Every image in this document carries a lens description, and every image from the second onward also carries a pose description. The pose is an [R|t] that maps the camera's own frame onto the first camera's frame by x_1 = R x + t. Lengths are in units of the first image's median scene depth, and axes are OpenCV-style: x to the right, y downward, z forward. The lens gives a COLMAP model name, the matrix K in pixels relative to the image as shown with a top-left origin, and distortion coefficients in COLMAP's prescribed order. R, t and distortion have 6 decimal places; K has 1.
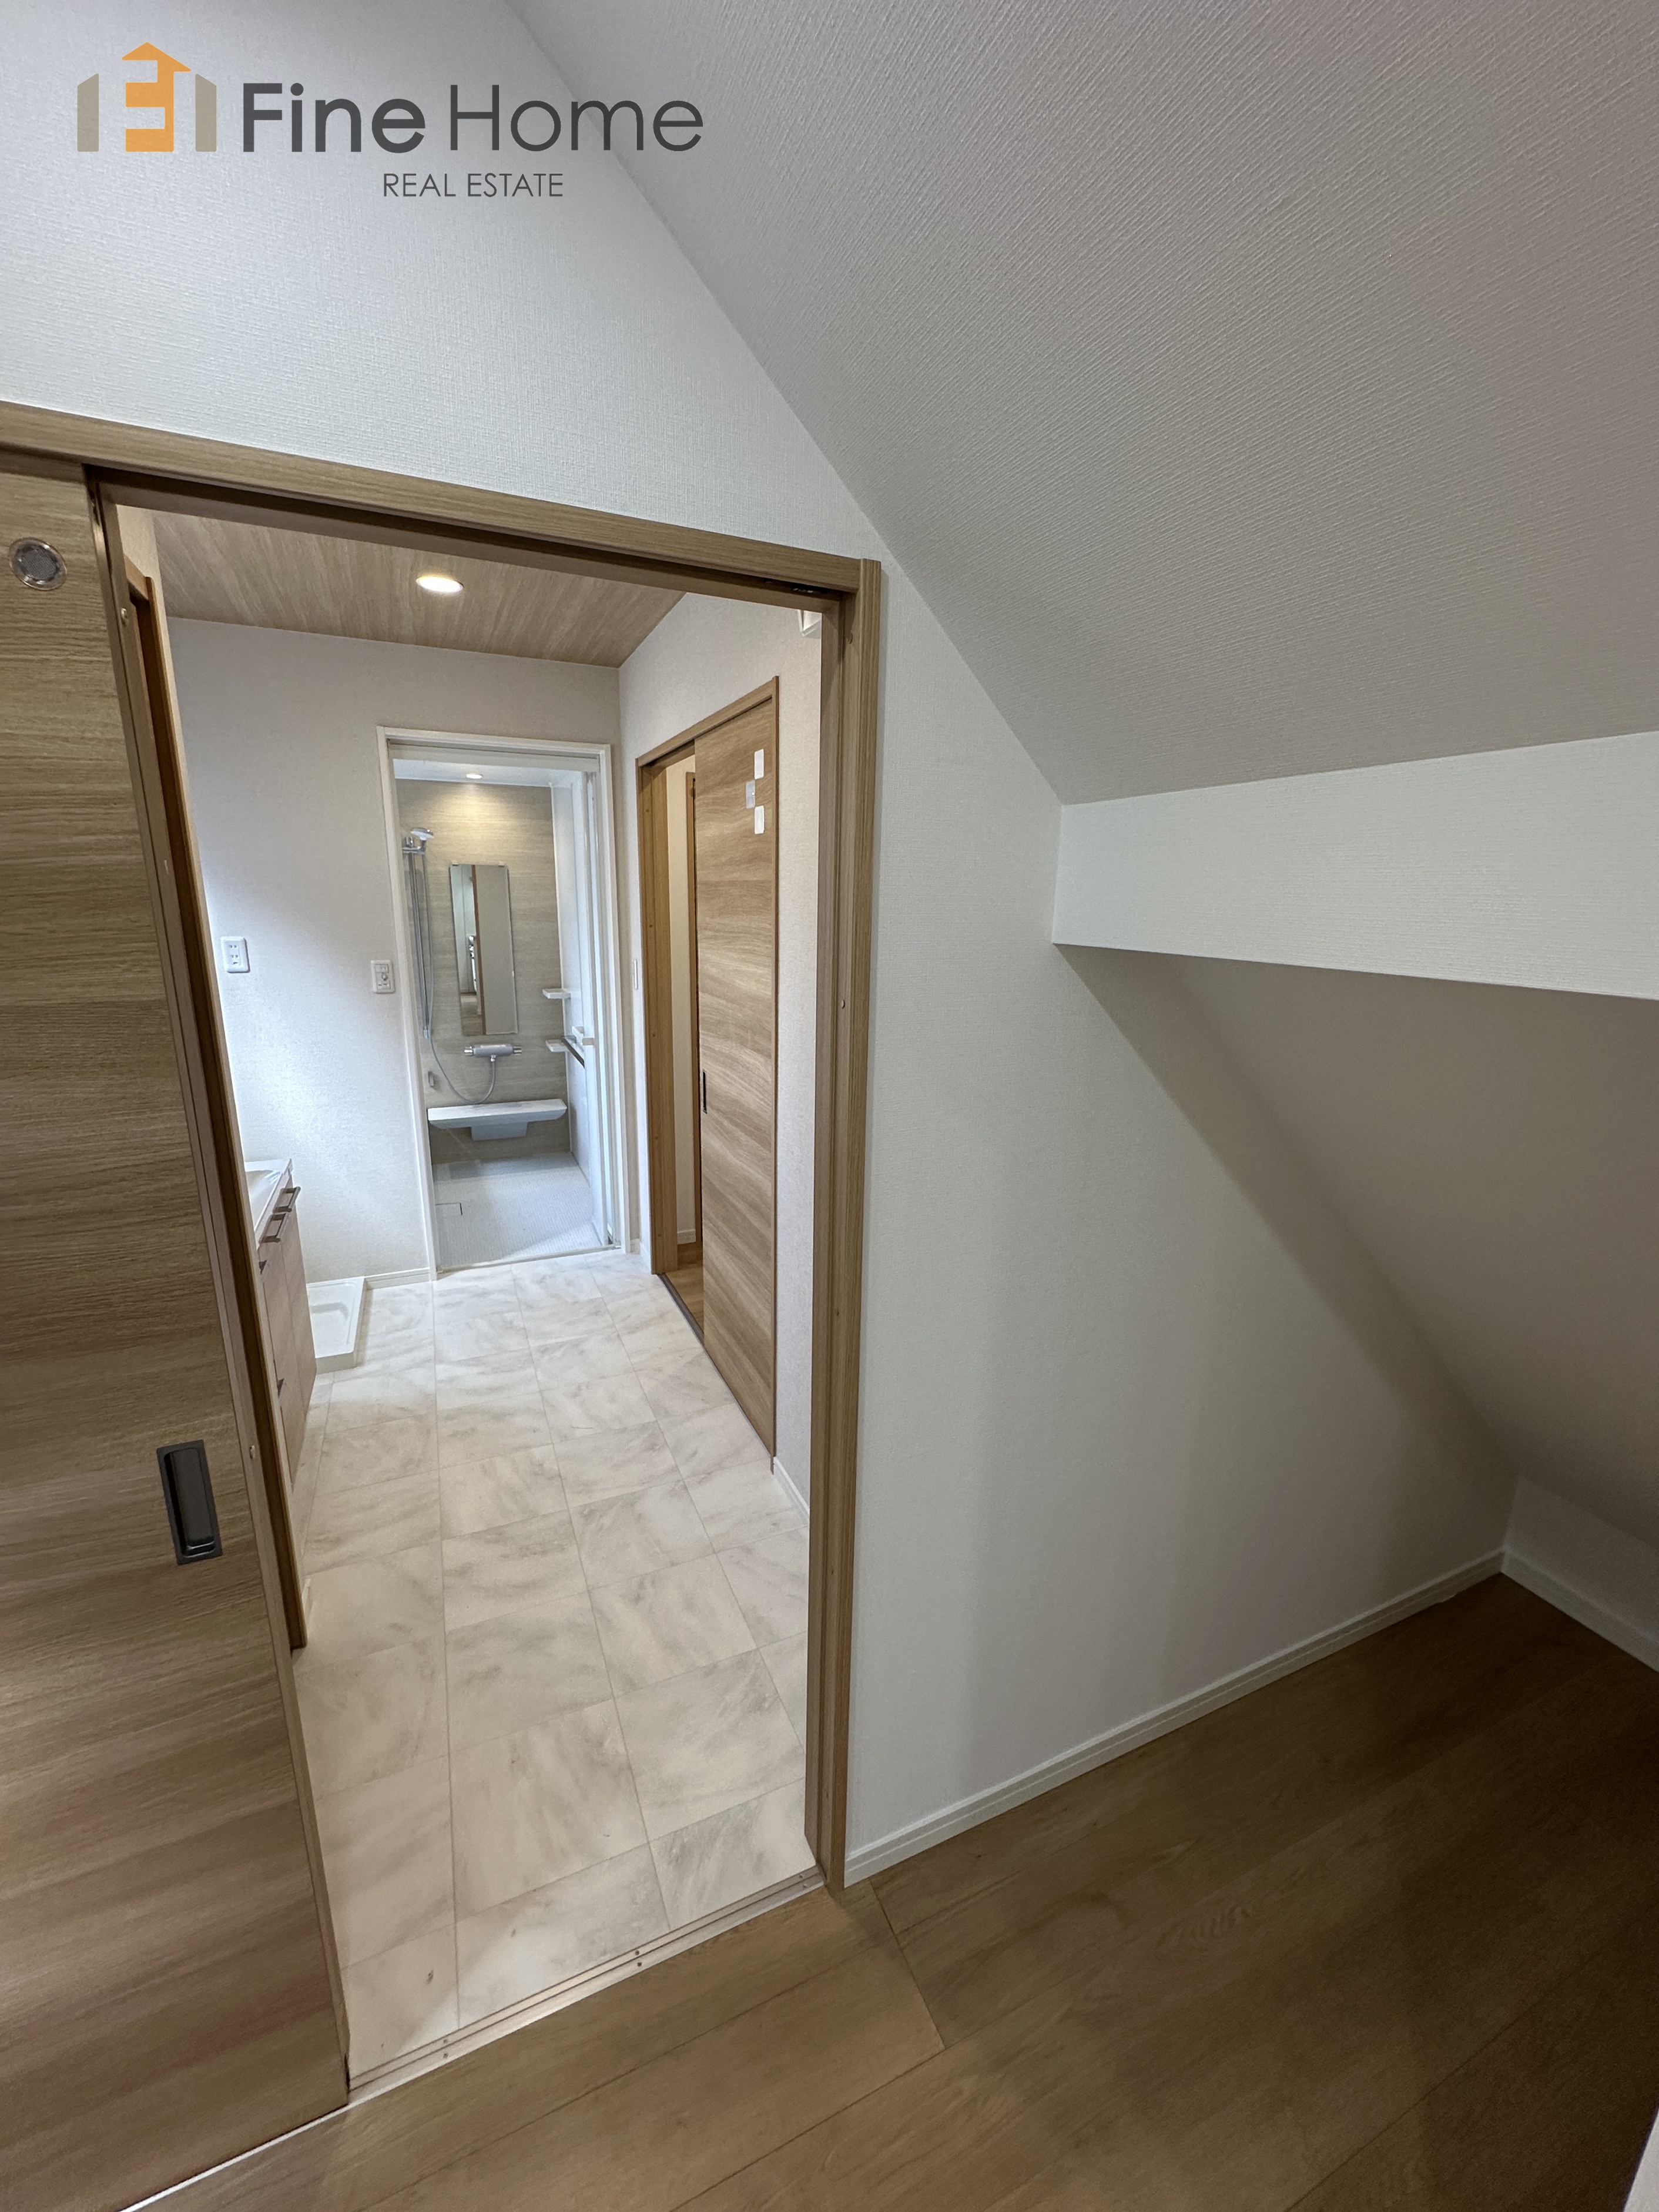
lens RADIAL K [[886.2, 0, 829.5], [0, 886.2, 1106.0], [0, 0, 1]] dist [0.000557, 0.000083]
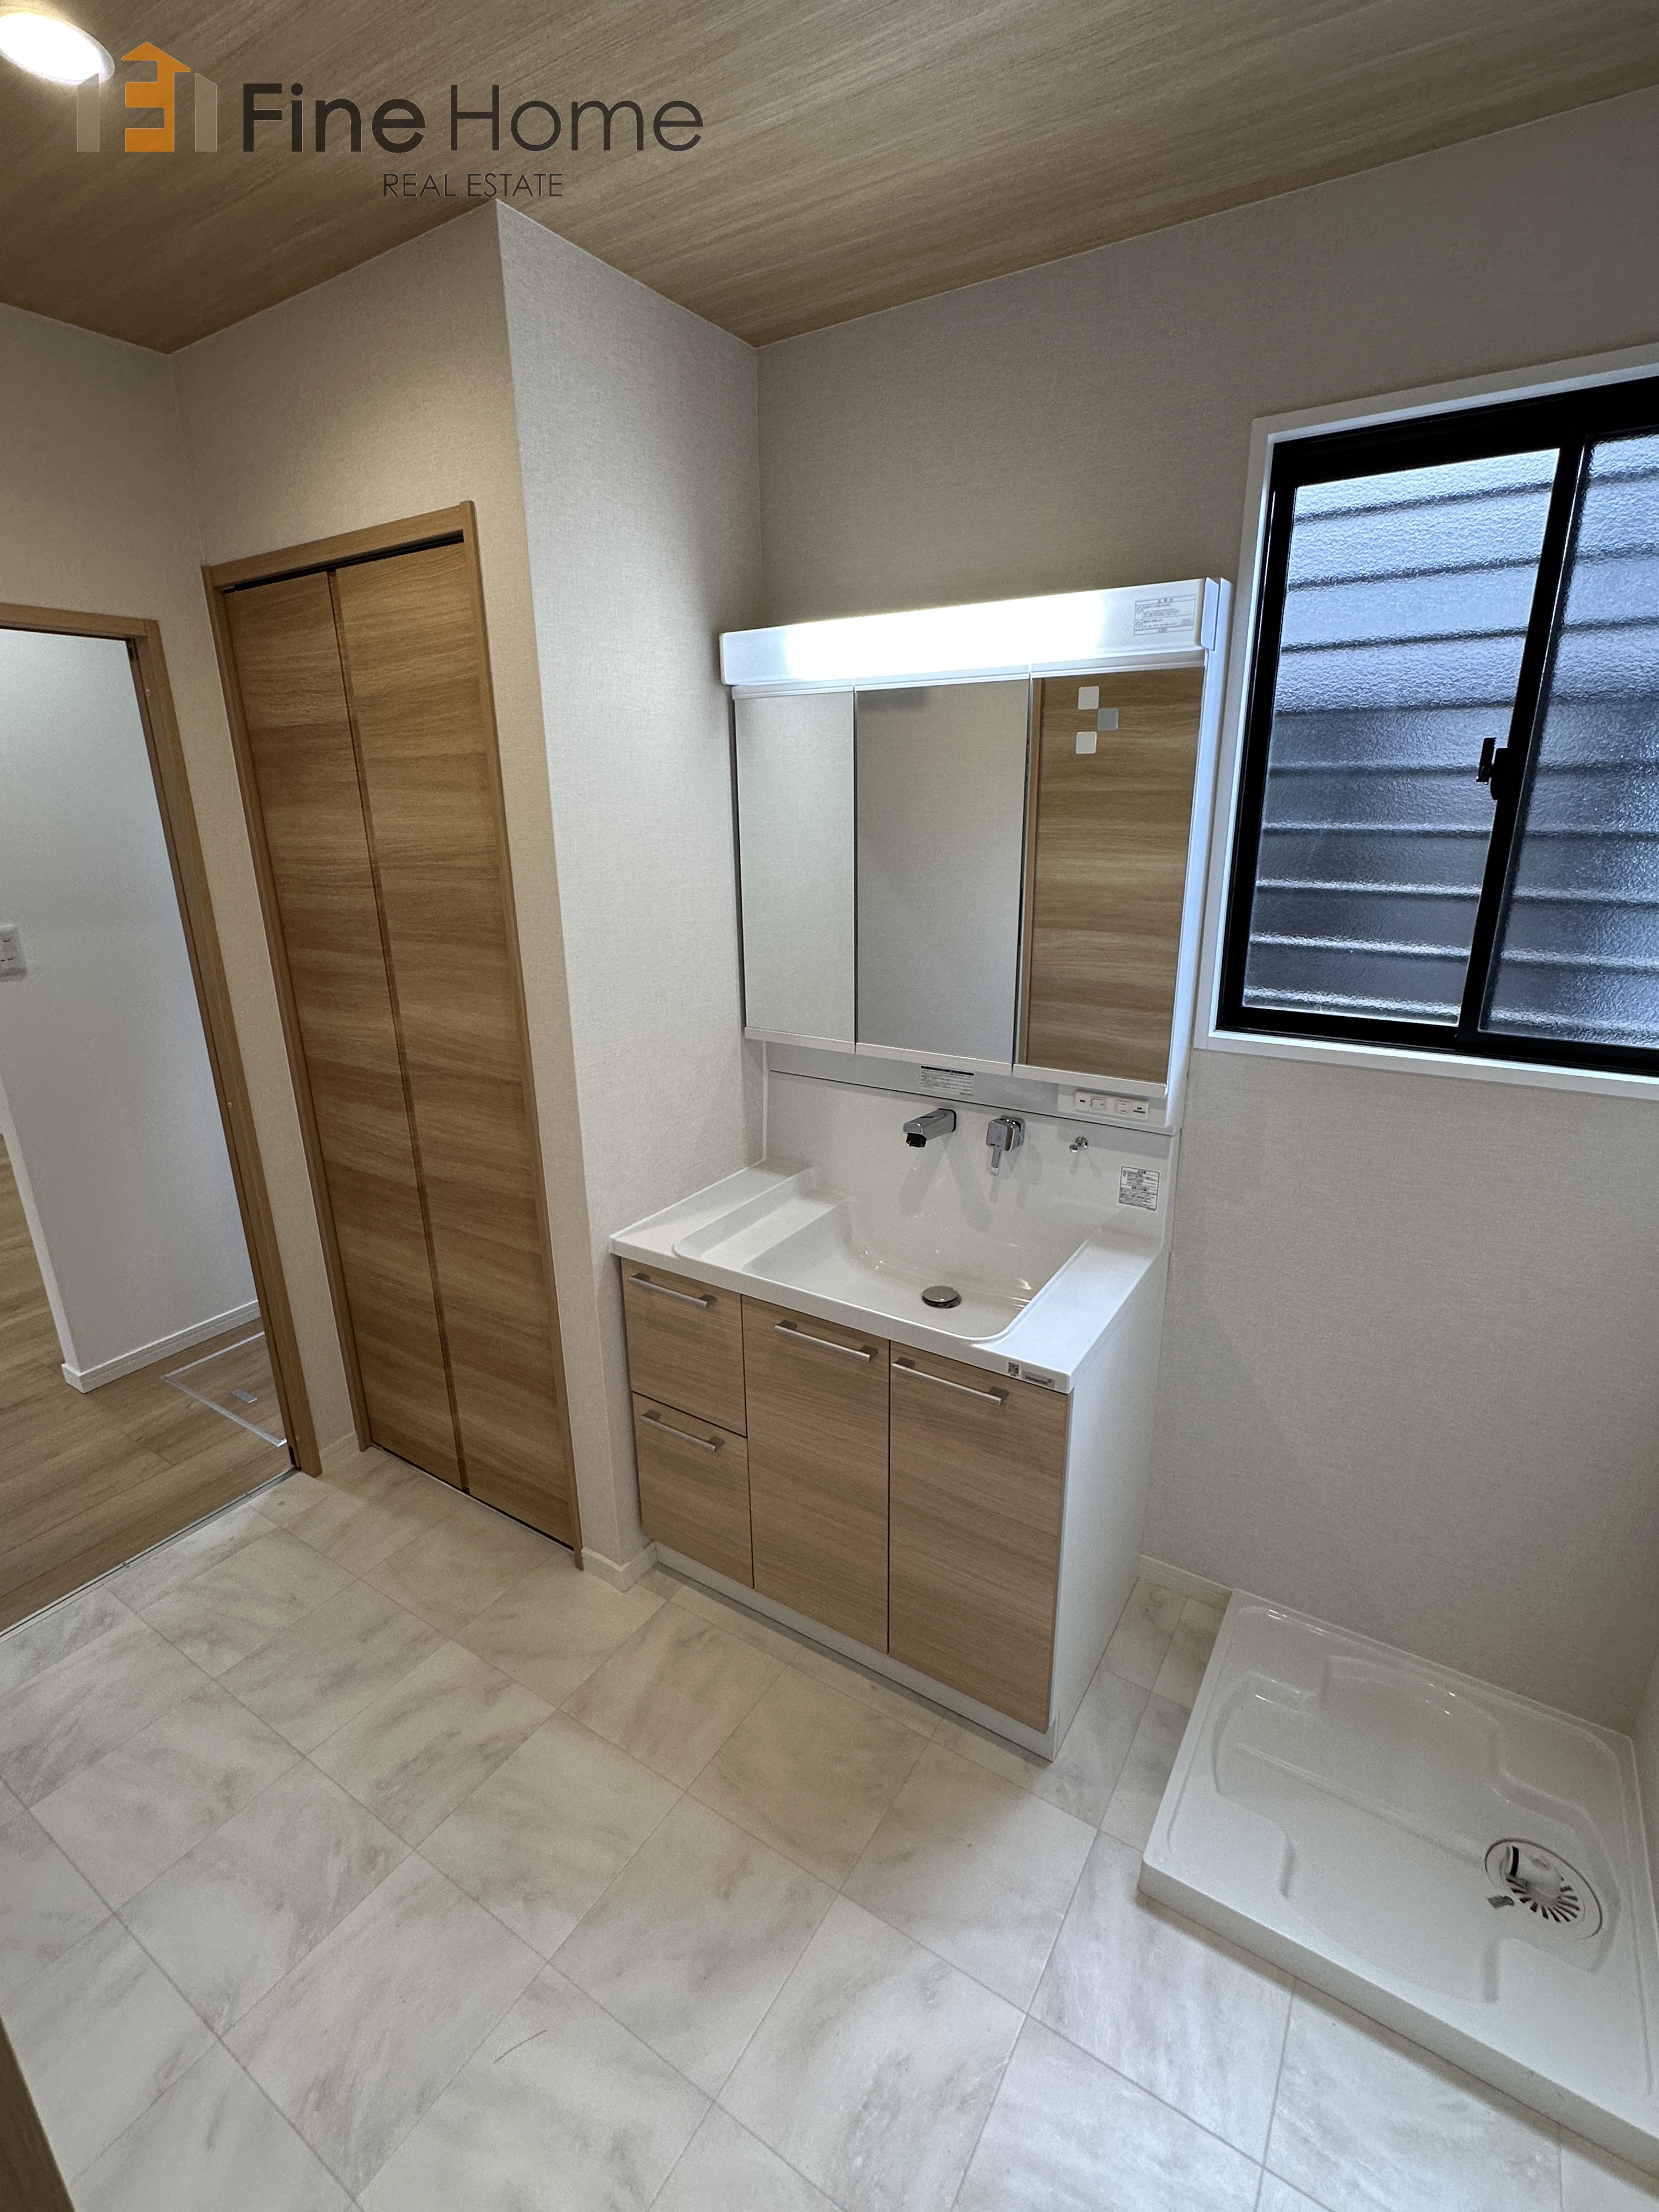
lens RADIAL K [[1023.6, 0, 829.5], [0, 1023.6, 1106.0], [0, 0, 1]] dist [-0.002050, 0.000685]
pose [[-0.840749, 0.151041, -0.519931, -0.257191], [-0.128368, 0.877311, 0.462436, -0.368788], [0.525988, 0.455535, -0.718209, 1.485435]]
